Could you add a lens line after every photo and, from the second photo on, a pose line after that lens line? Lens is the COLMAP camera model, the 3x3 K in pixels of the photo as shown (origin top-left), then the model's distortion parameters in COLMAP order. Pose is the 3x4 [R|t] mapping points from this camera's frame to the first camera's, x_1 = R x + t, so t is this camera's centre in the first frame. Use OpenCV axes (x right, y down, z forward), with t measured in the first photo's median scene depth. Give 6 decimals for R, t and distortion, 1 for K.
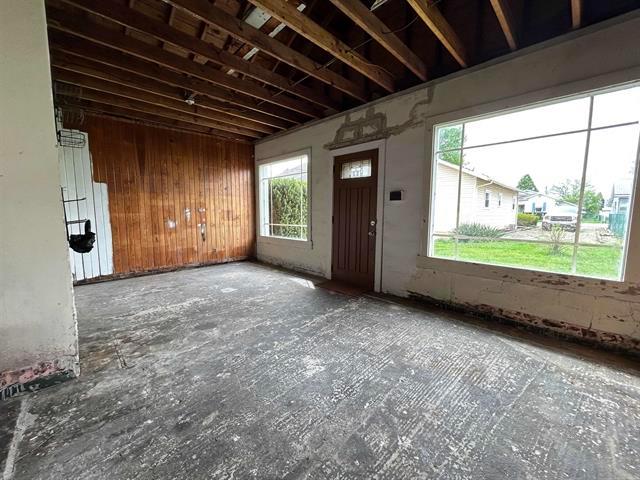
lens RADIAL K [[257.9, 0, 320.6], [0, 257.9, 238.8], [0, 0, 1]] dist [-0.000164, -0.000611]
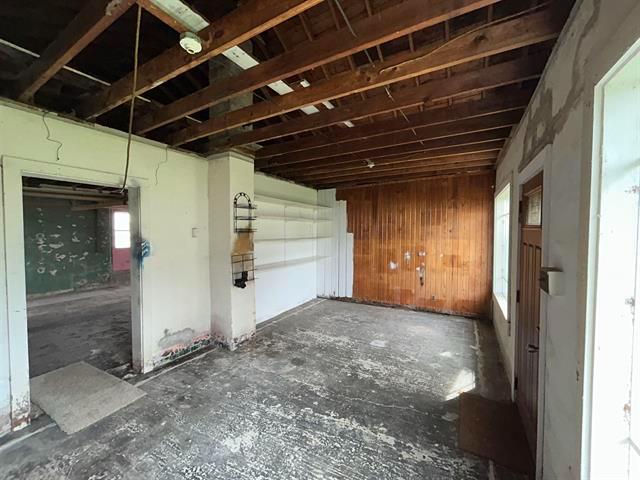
lens RADIAL K [[257.9, 0, 318.9], [0, 257.9, 240.0], [0, 0, 1]] dist [-0.000164, -0.000611]
pose [[0.270739, 0.028780, -0.962223, 0.602100], [-0.097715, 0.995212, 0.002273, -0.203416], [0.957681, 0.093408, 0.272255, 0.553047]]
